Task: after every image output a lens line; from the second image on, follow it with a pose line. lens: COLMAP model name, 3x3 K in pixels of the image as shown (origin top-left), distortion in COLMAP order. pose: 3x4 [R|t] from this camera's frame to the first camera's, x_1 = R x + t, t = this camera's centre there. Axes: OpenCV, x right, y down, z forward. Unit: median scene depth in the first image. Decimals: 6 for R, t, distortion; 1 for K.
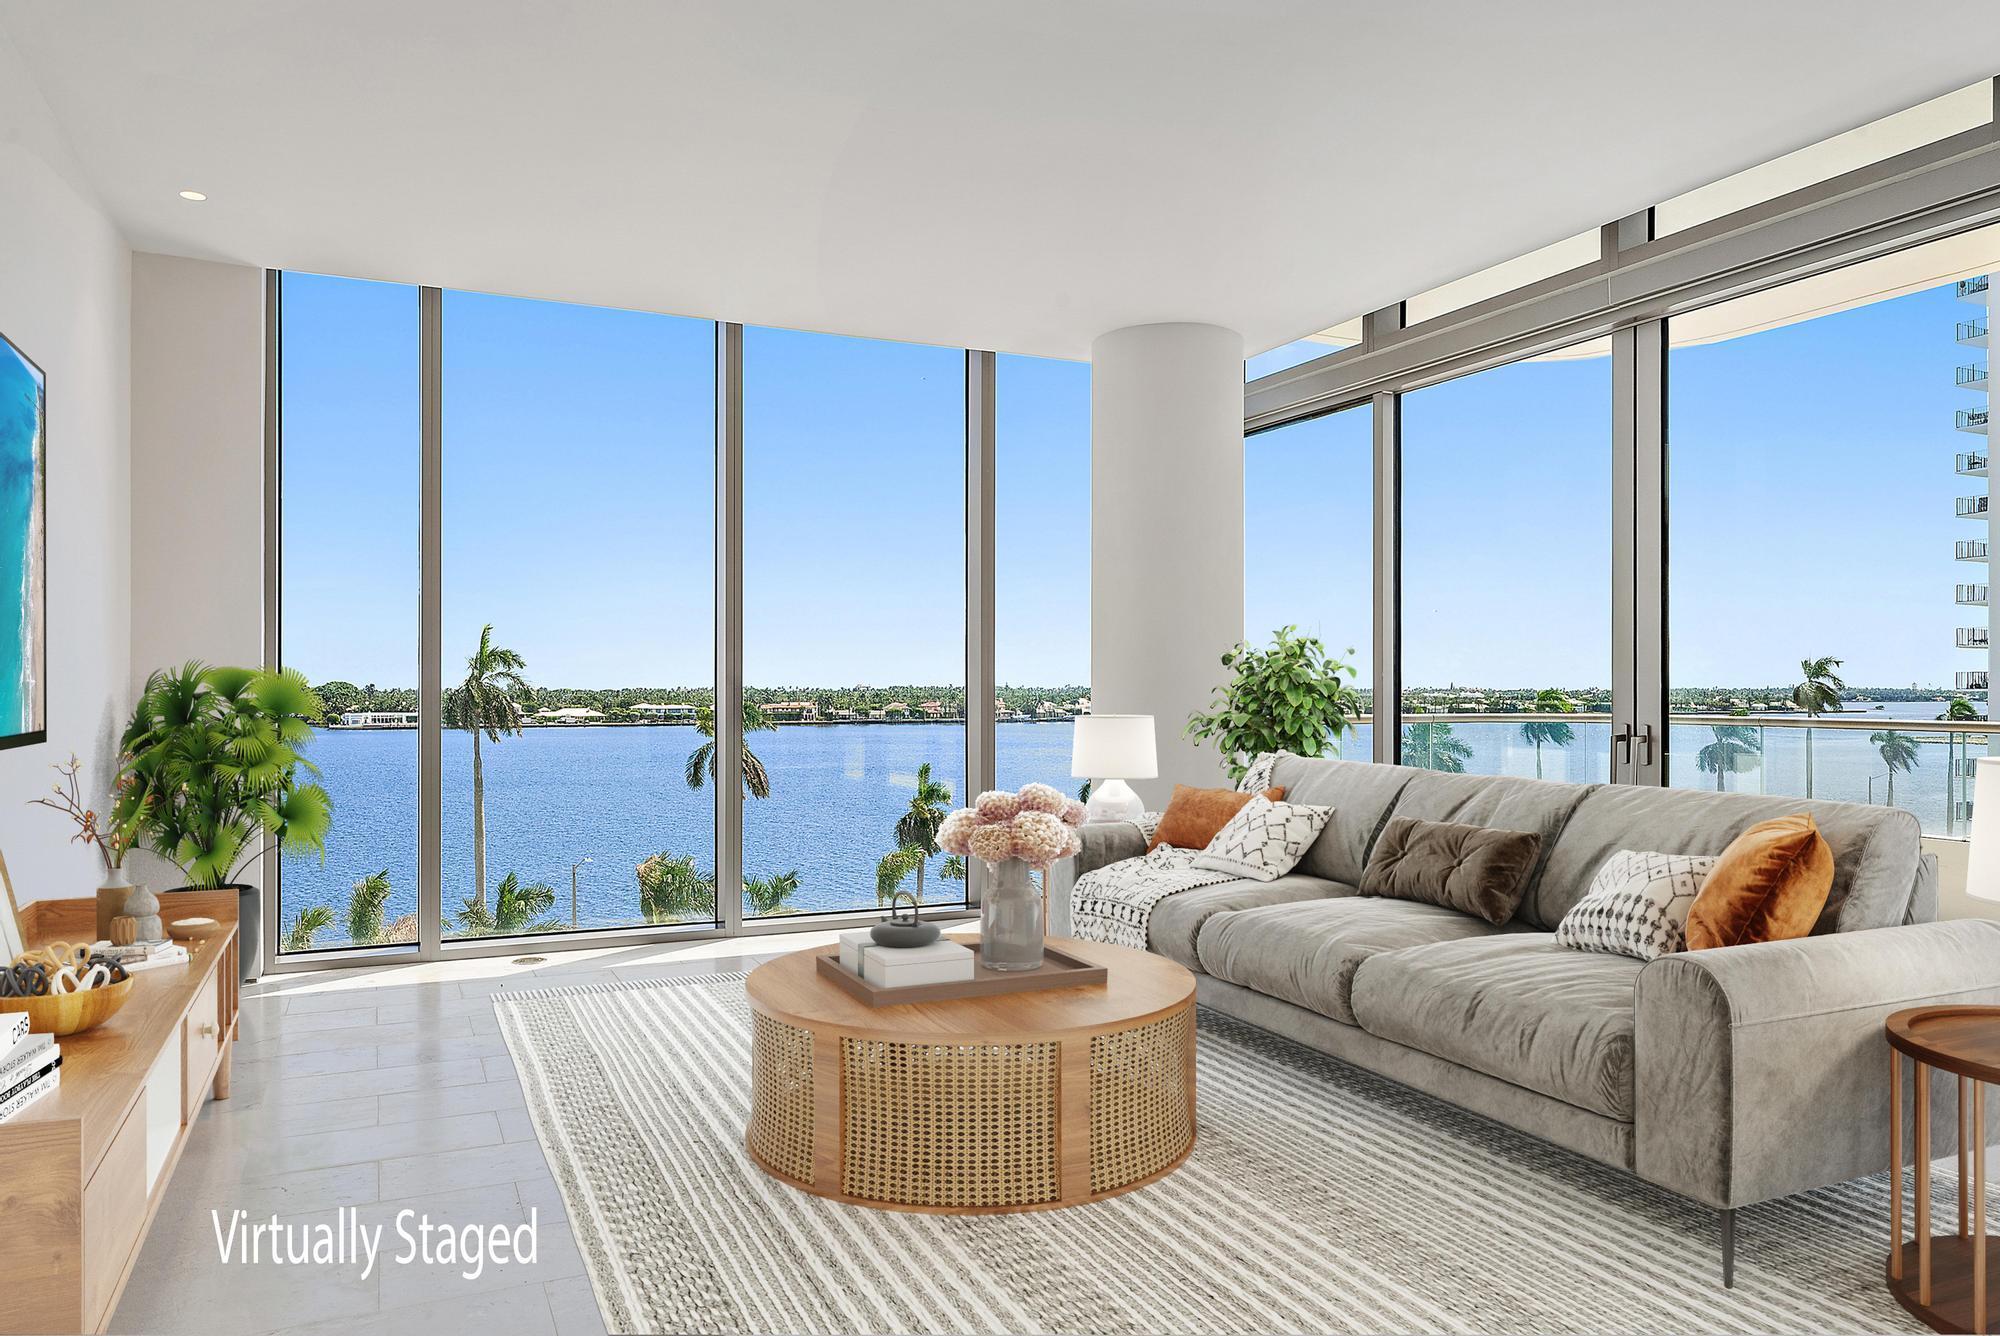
lens RADIAL K [[1334.5, 0, 994.8], [0, 1334.5, 654.5], [0, 0, 1]] dist [0.004350, 0.001462]
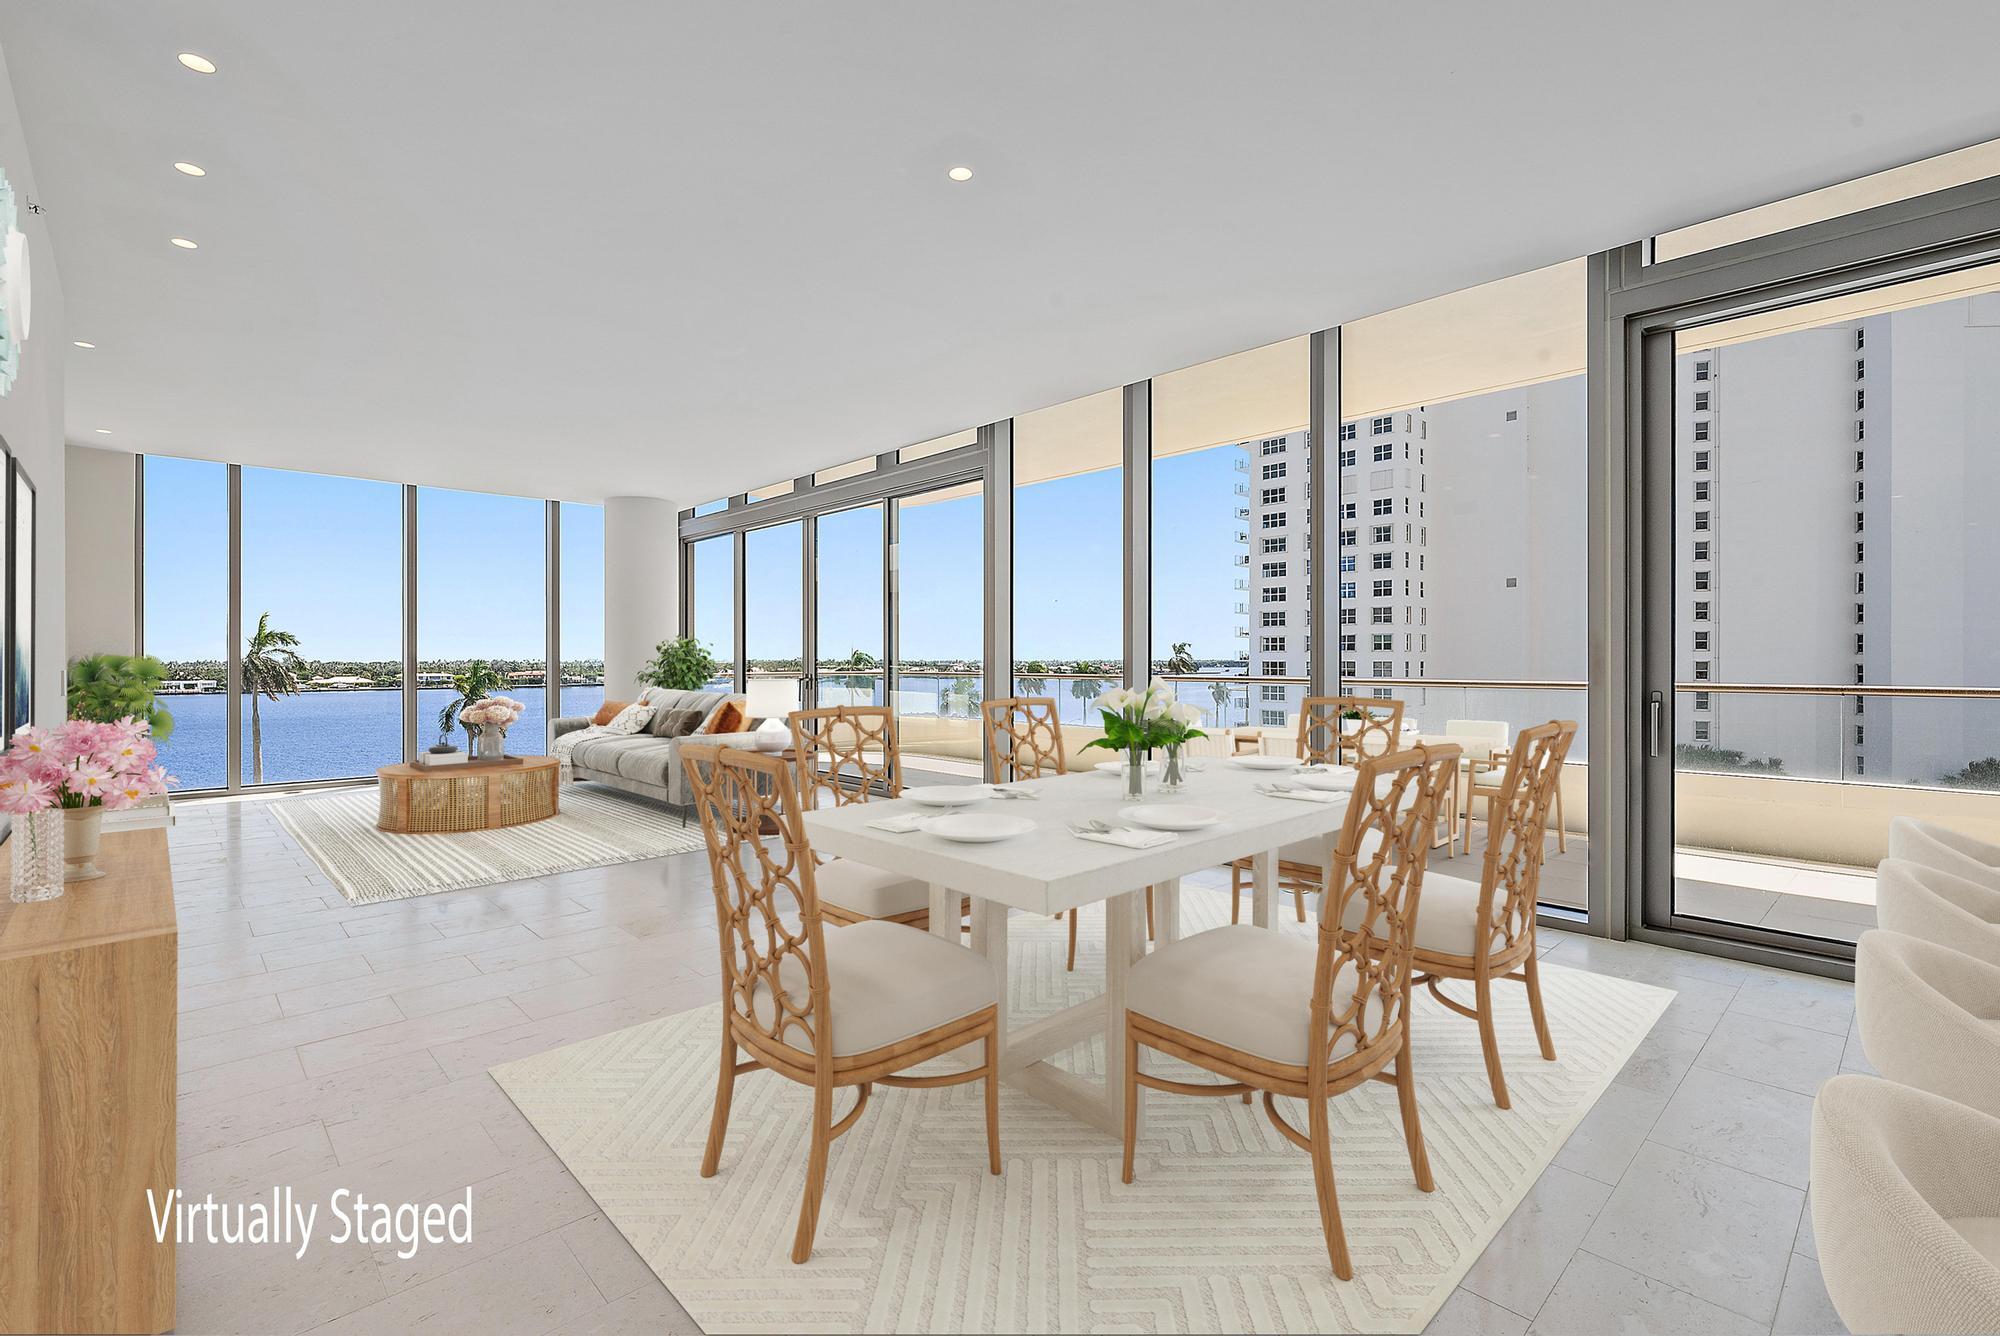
lens RADIAL K [[902.8, 0, 1012.6], [0, 902.8, 634.2], [0, 0, 1]] dist [-0.010845, 0.003212]
pose [[0.945547, 0.007429, 0.325402, 0.331631], [-0.006318, 0.999970, -0.004470, -0.022714], [-0.325425, 0.002171, 0.945565, -0.873923]]
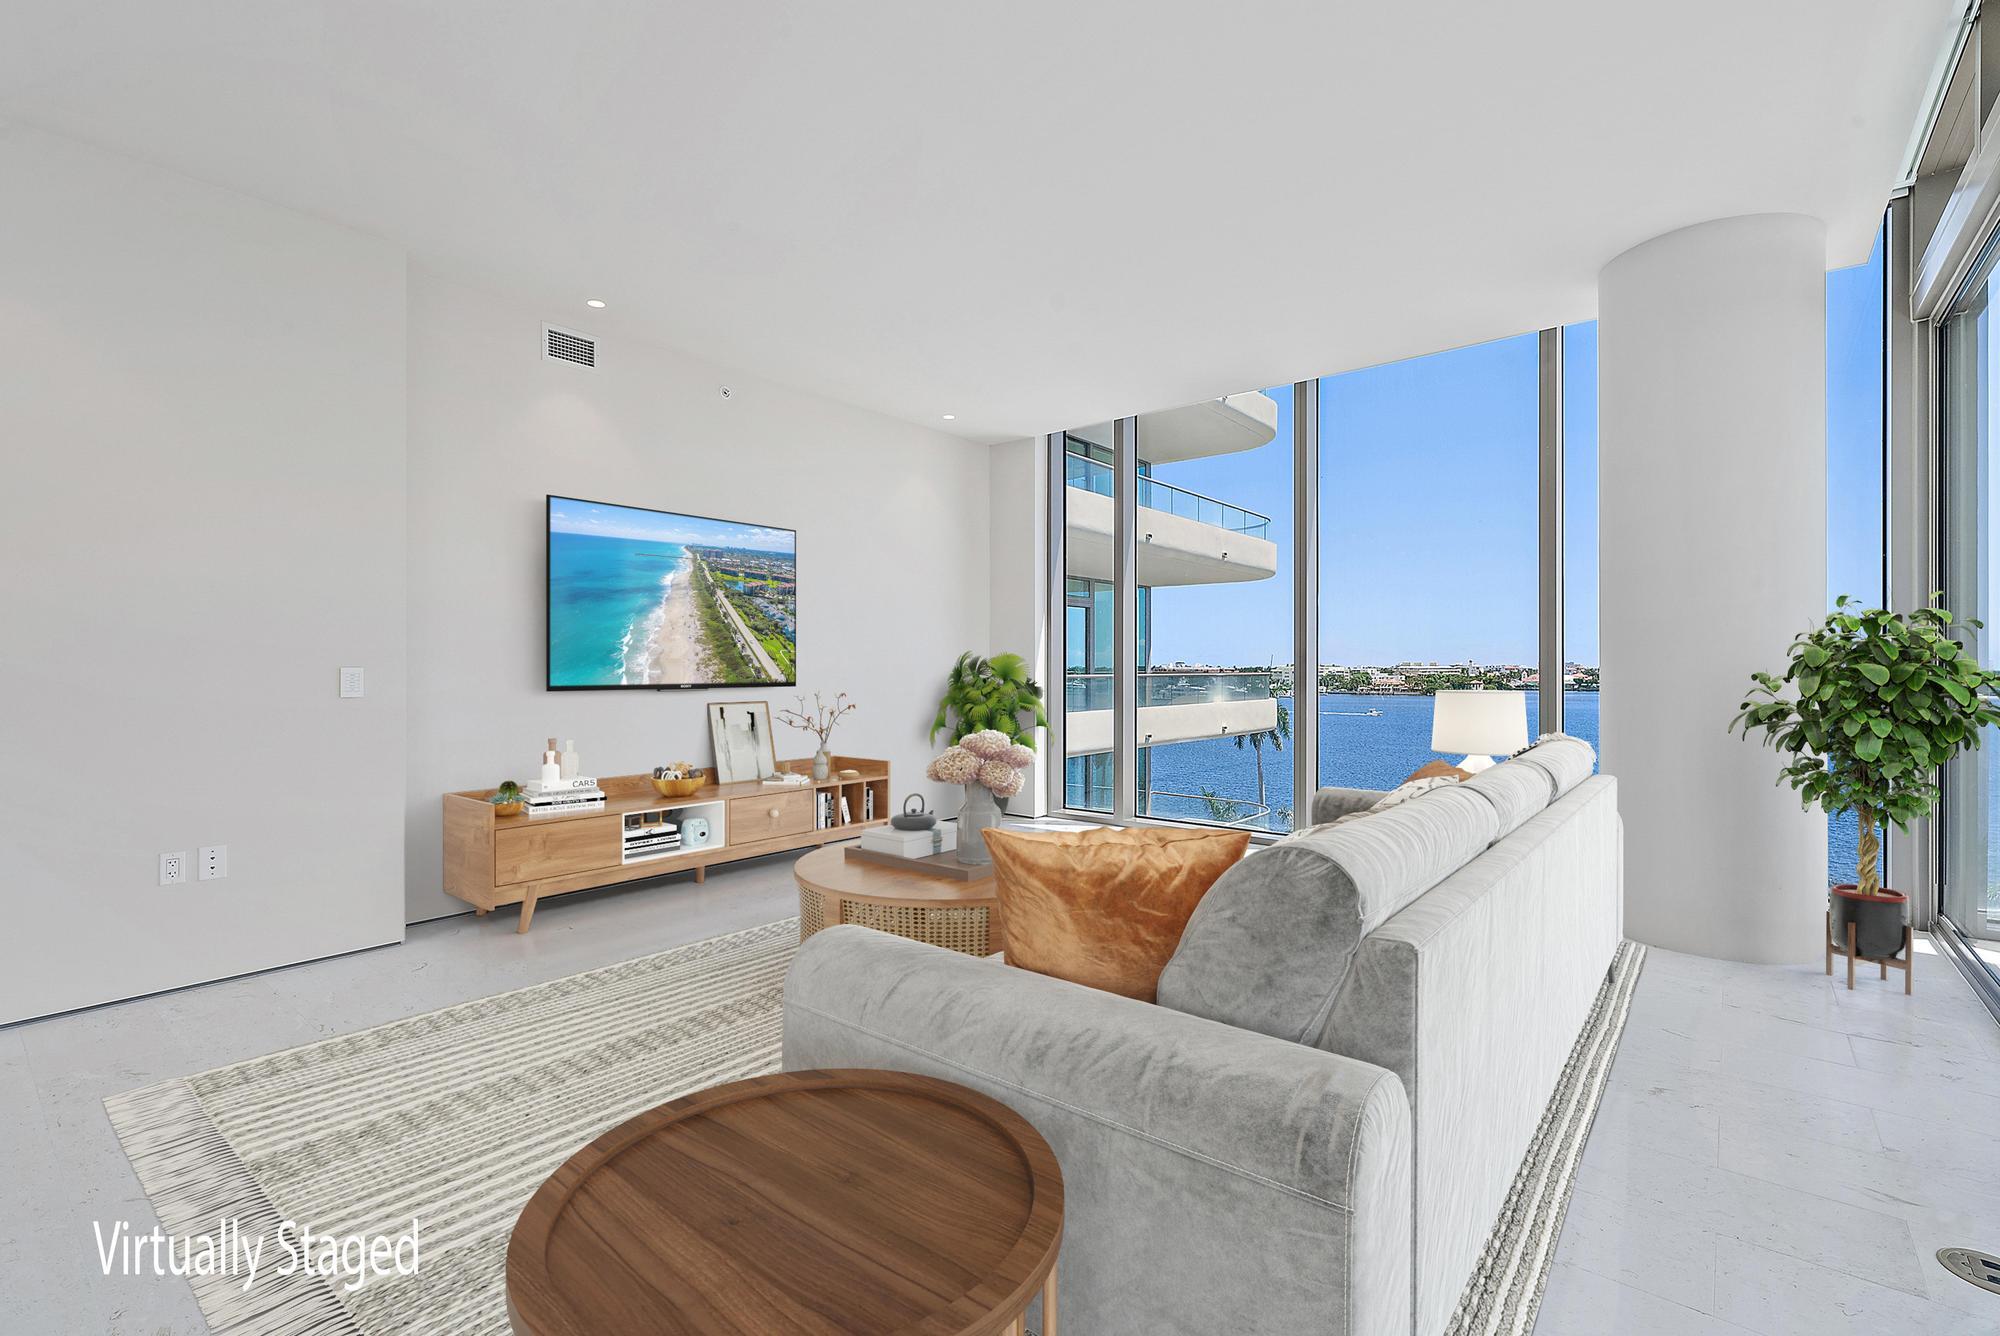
lens RADIAL K [[902.8, 0, 1008.8], [0, 902.8, 664.9], [0, 0, 1]] dist [-0.010845, 0.003212]
pose [[0.431758, -0.008413, -0.901950, 0.662576], [0.027157, 0.999624, 0.003676, 0.023978], [0.901580, -0.026082, 0.431825, 0.484857]]
